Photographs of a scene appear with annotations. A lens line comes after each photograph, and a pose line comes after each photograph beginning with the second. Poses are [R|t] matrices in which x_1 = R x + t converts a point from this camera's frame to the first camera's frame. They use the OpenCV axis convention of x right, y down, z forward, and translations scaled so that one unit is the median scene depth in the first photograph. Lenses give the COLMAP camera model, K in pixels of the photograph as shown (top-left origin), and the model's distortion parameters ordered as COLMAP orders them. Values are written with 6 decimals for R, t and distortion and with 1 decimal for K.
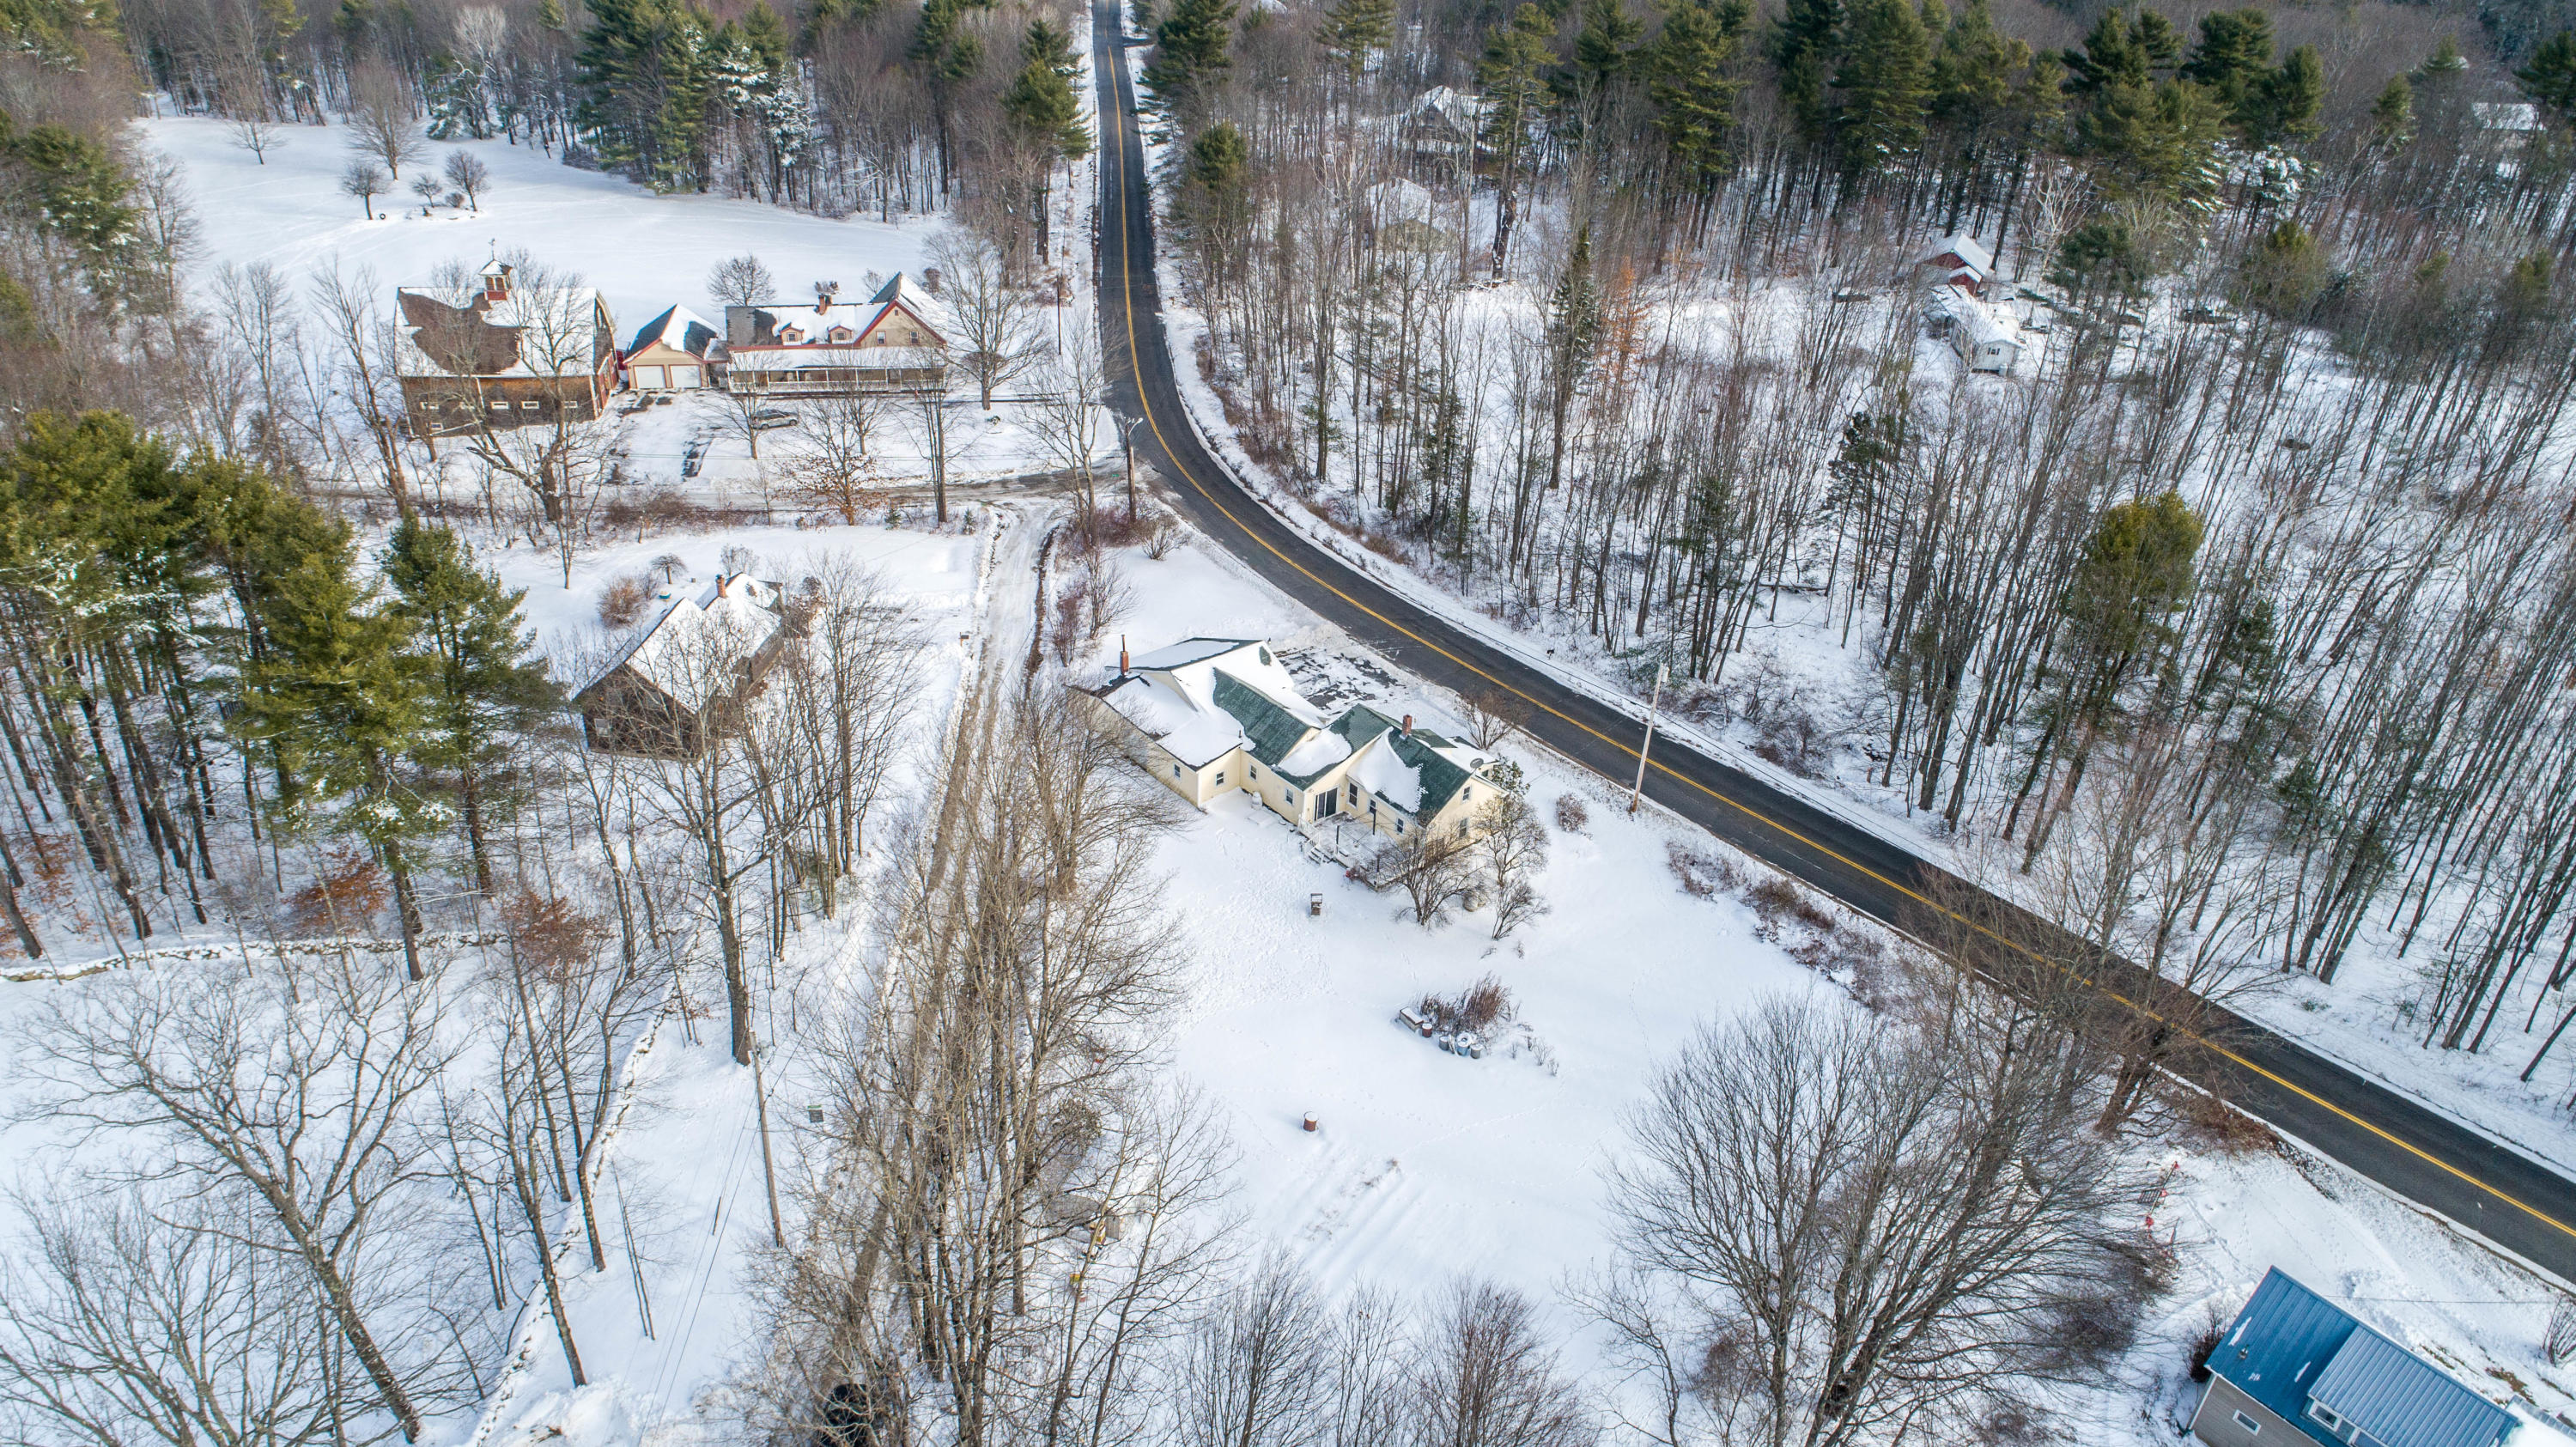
lens RADIAL K [[1730.1, 0, 1288.0], [0, 1730.1, 723.5], [0, 0, 1]] dist [-0.017458, 0.008796]
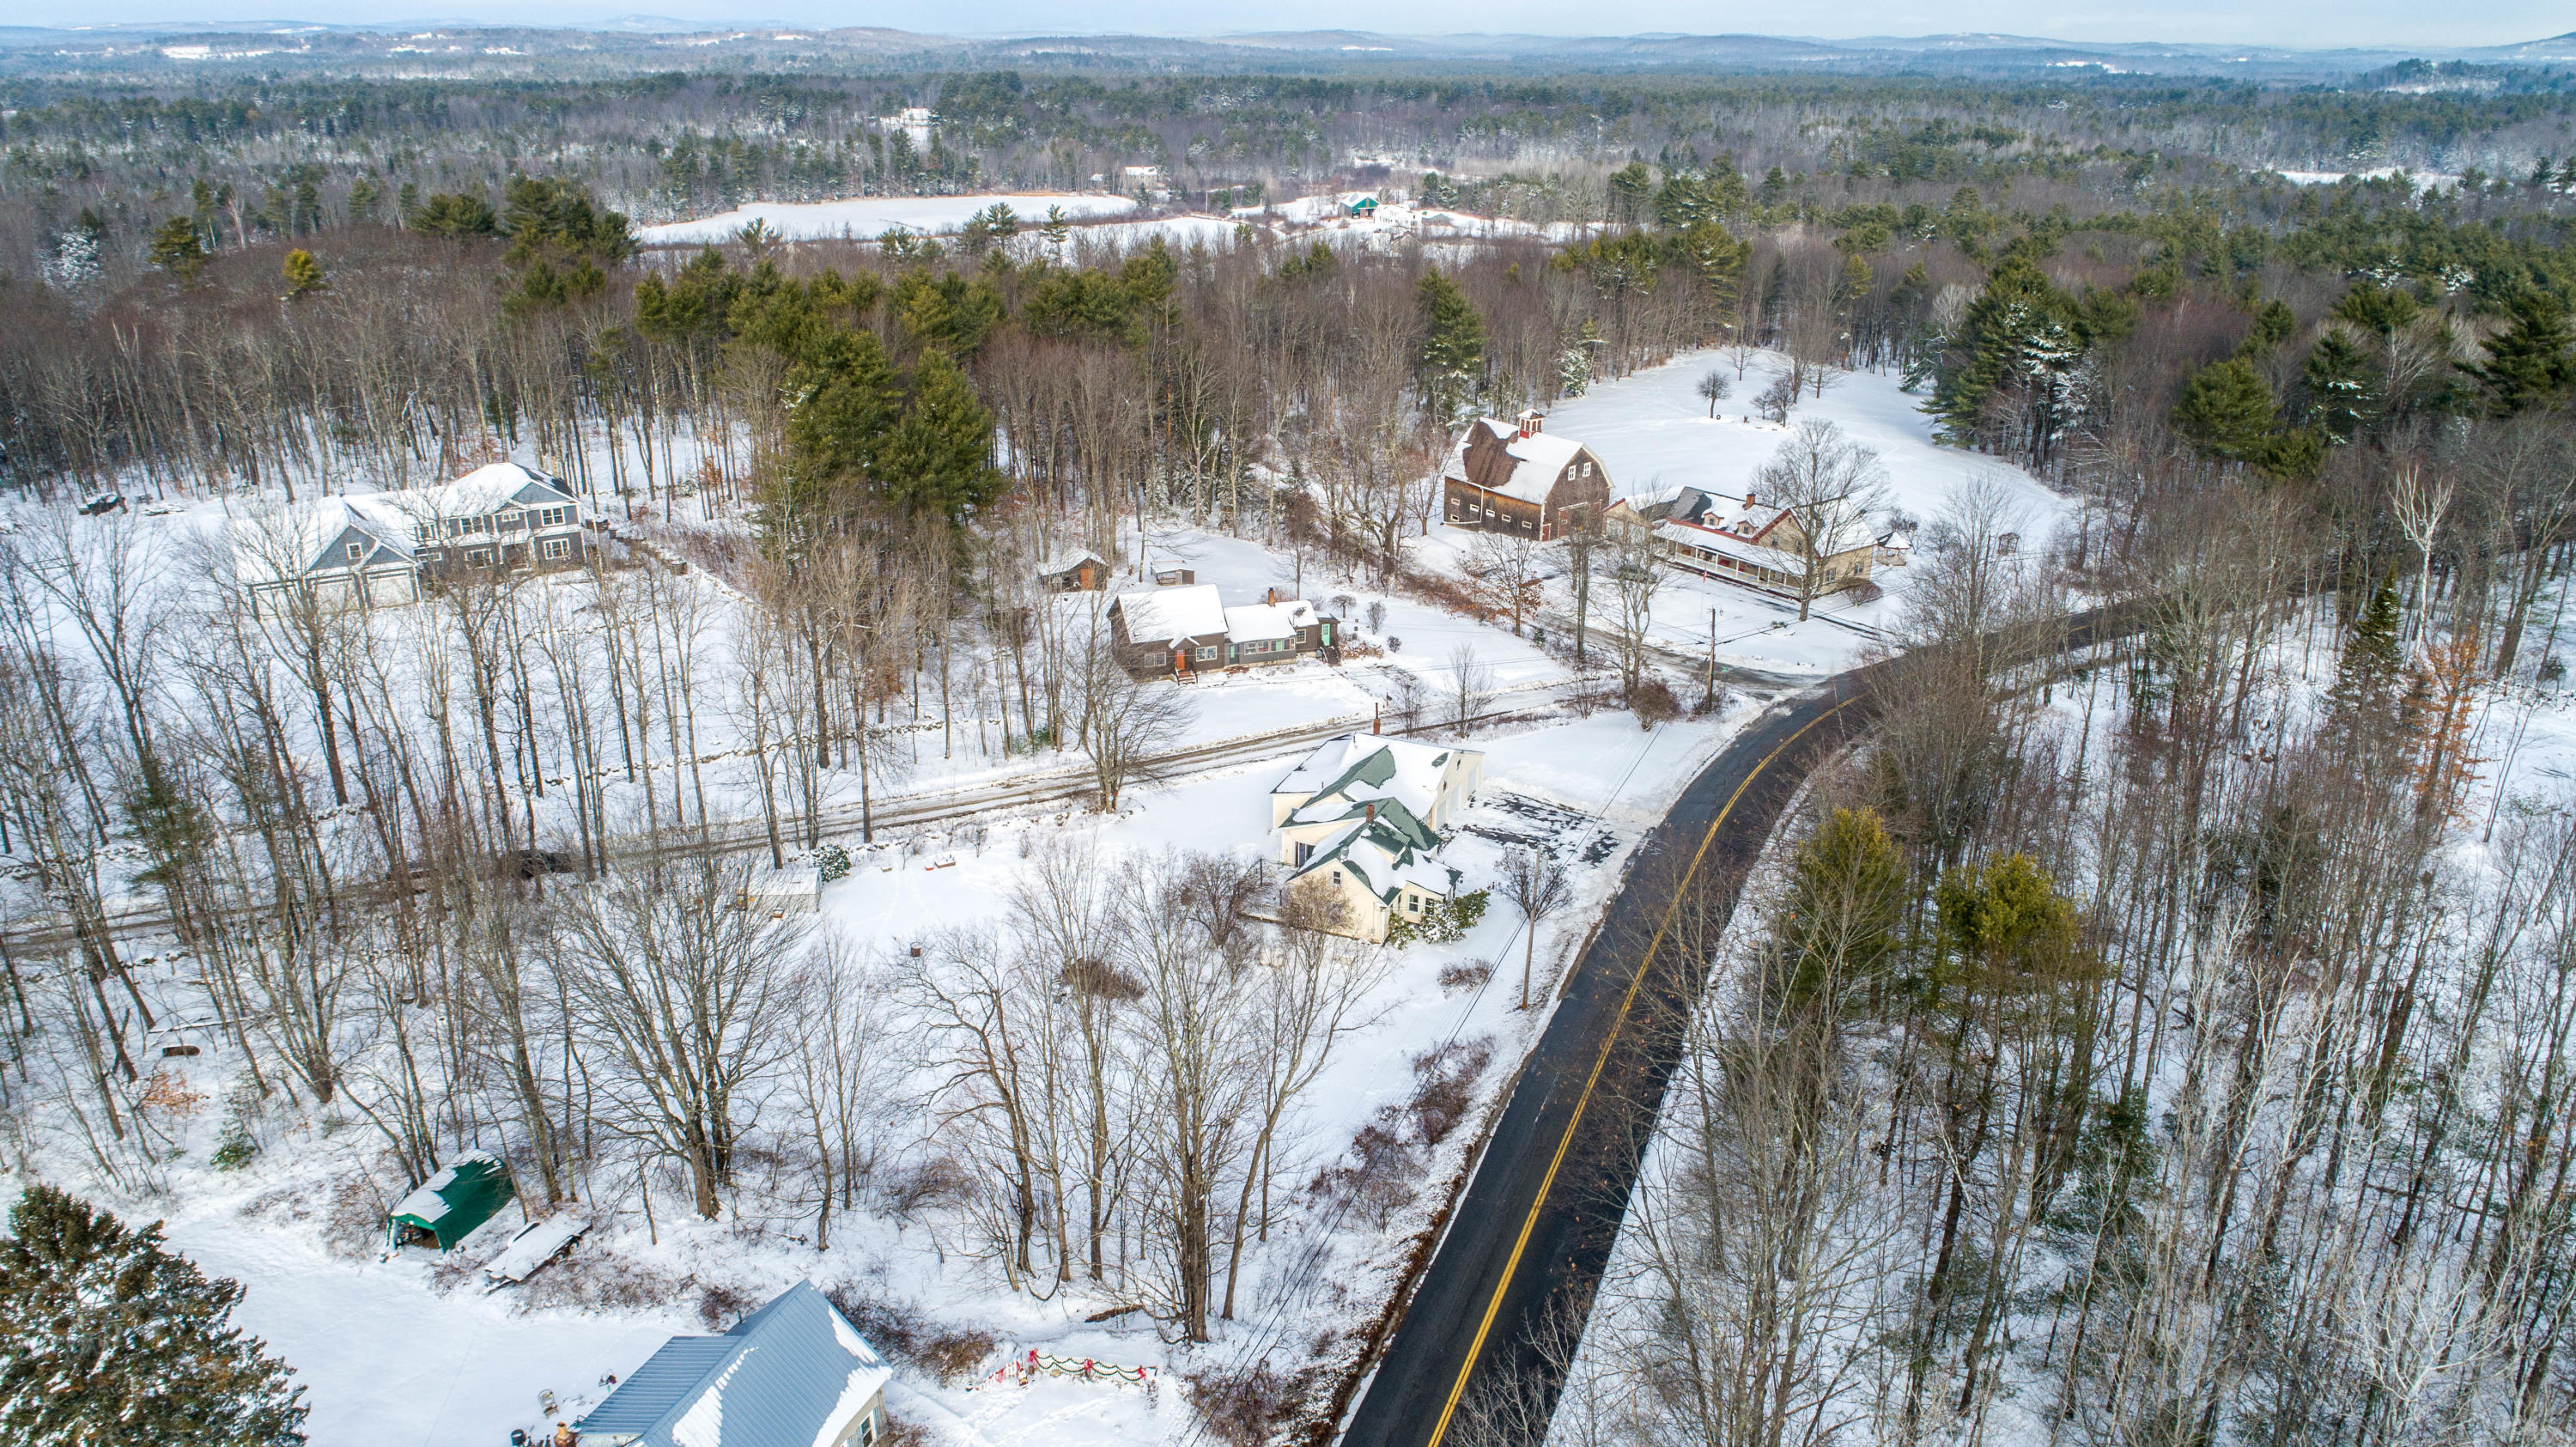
lens RADIAL K [[1730.1, 0, 1288.0], [0, 1730.1, 723.5], [0, 0, 1]] dist [-0.017458, 0.008796]
pose [[0.466014, 0.289500, -0.836074, 0.682858], [-0.441331, 0.895064, 0.063936, -0.070377], [0.766849, 0.339190, 0.544878, 0.277278]]
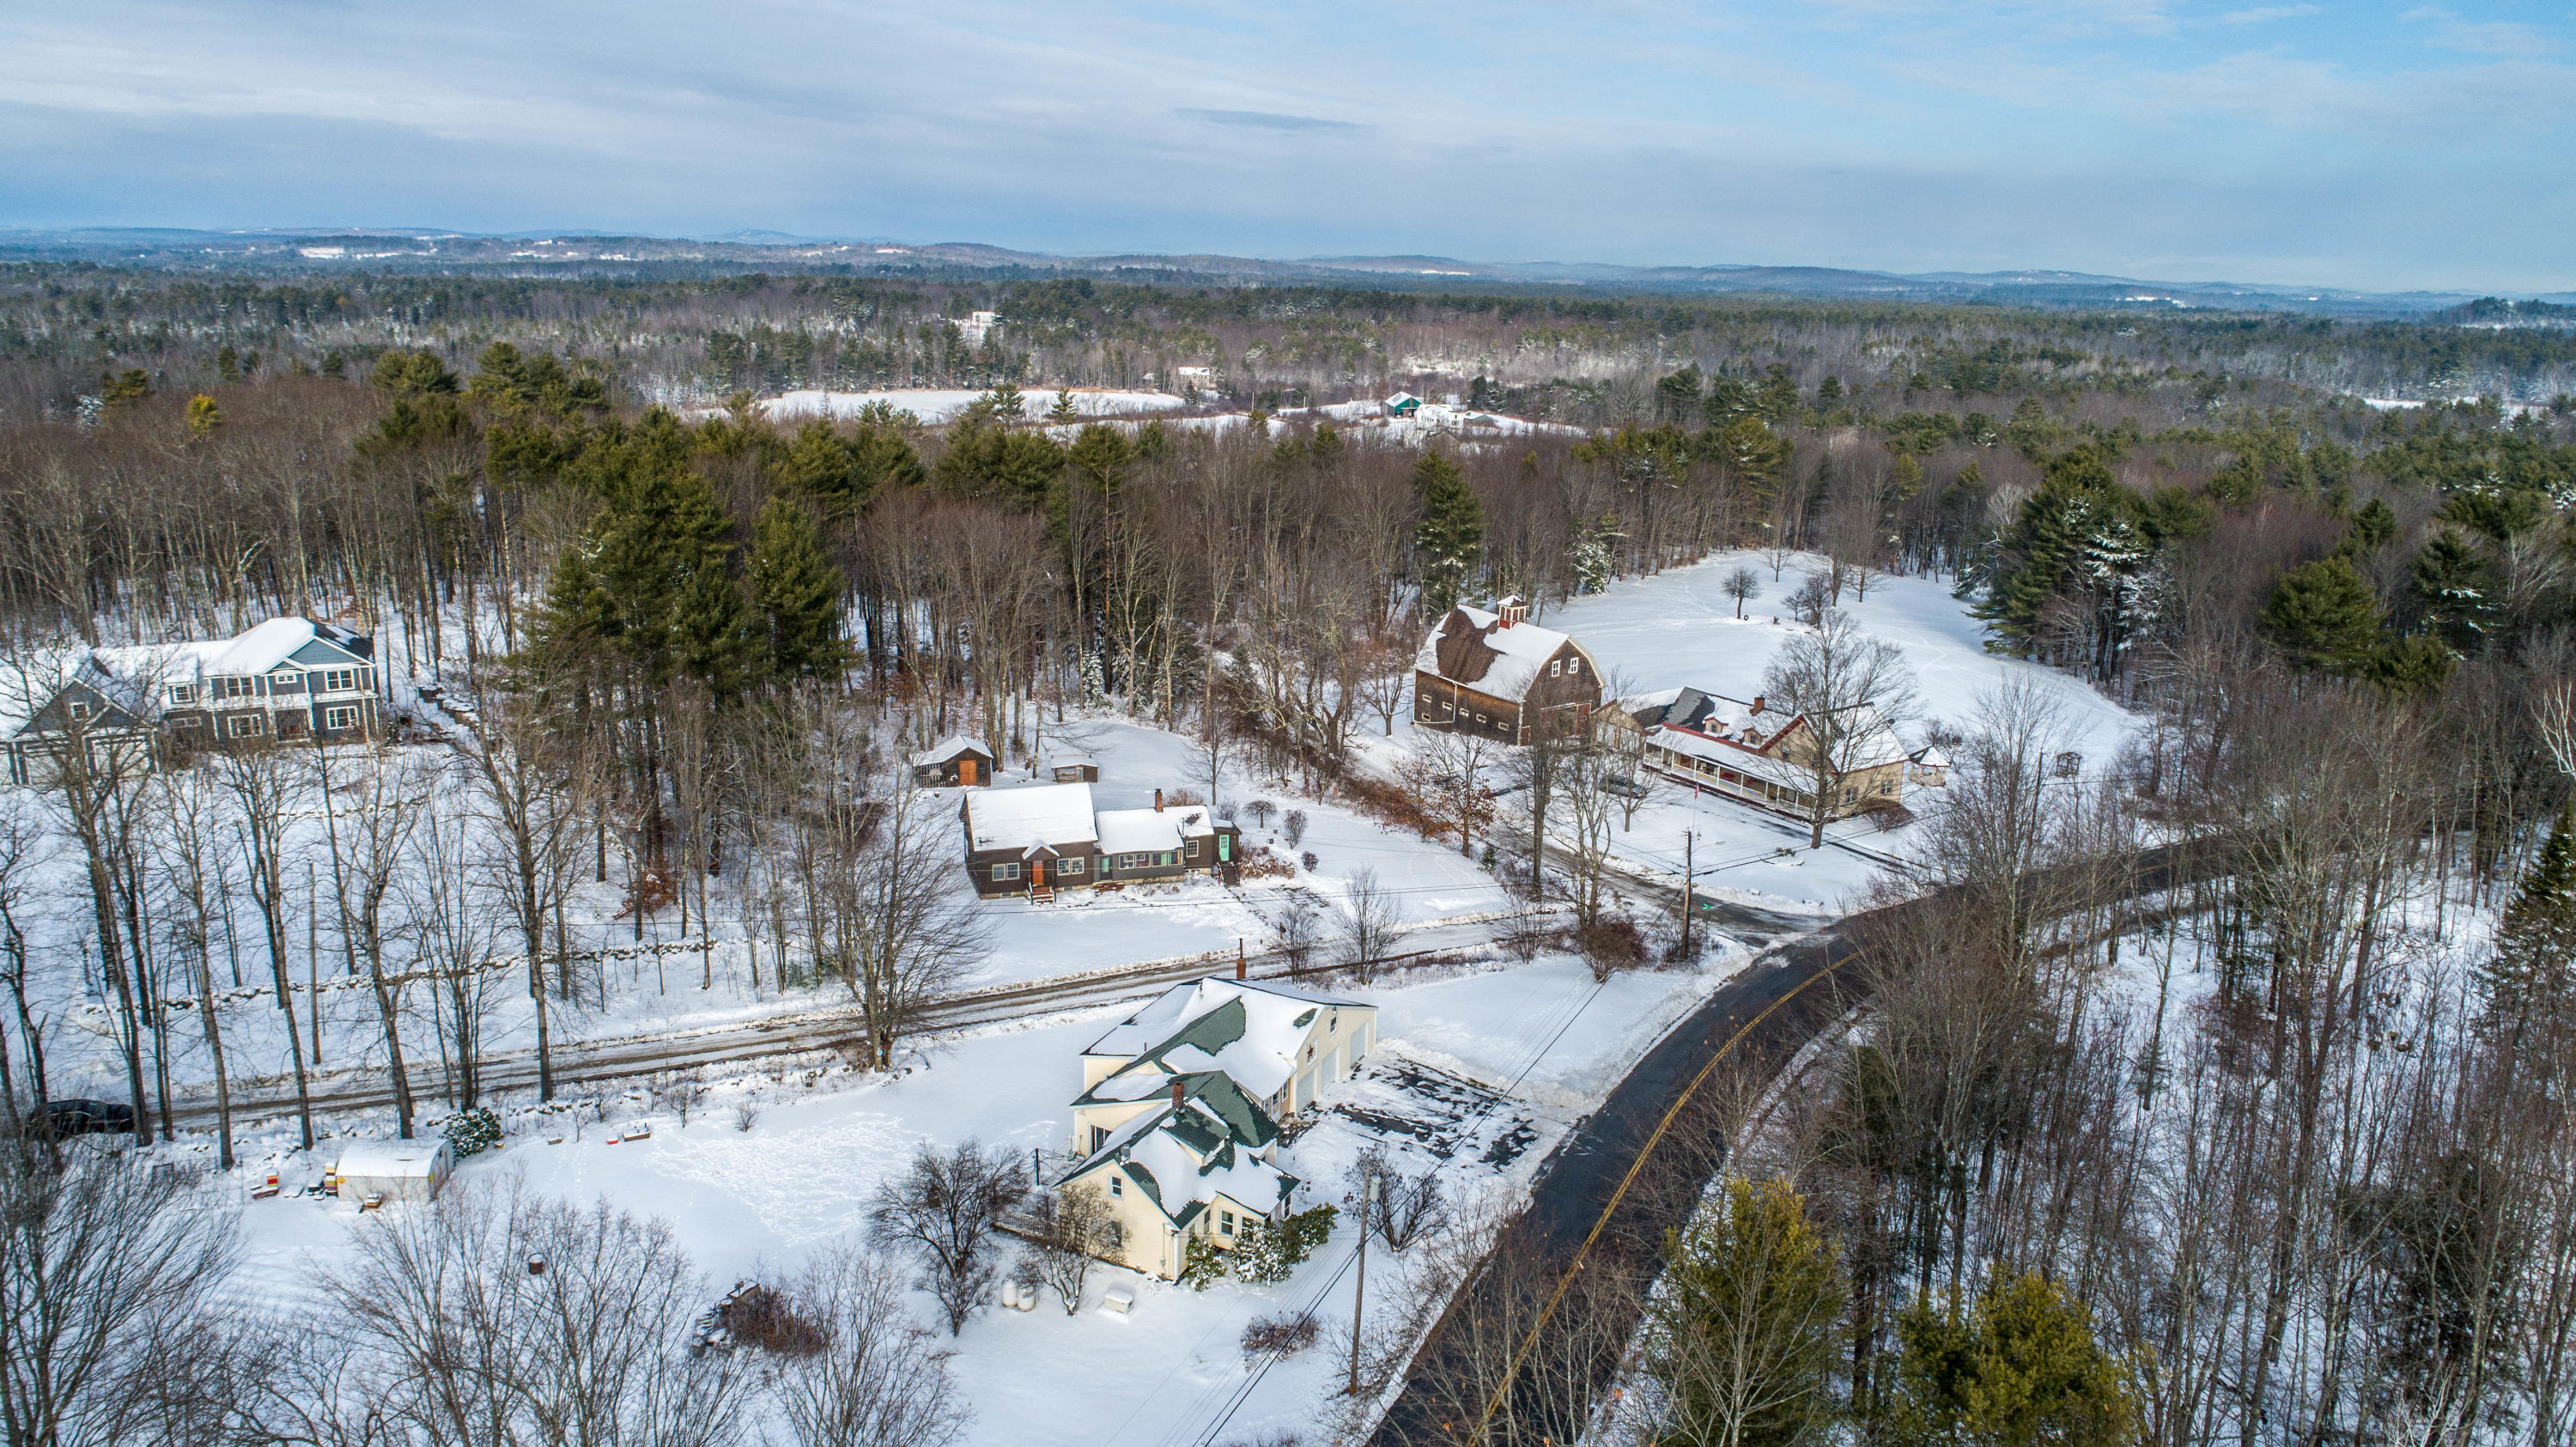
lens RADIAL K [[1730.1, 0, 1288.0], [0, 1730.1, 723.5], [0, 0, 1]] dist [-0.017458, 0.008796]
pose [[0.424746, 0.202711, -0.882326, 0.559530], [-0.468919, 0.882945, -0.022881, -0.114826], [0.774406, 0.423458, 0.470083, 0.450149]]
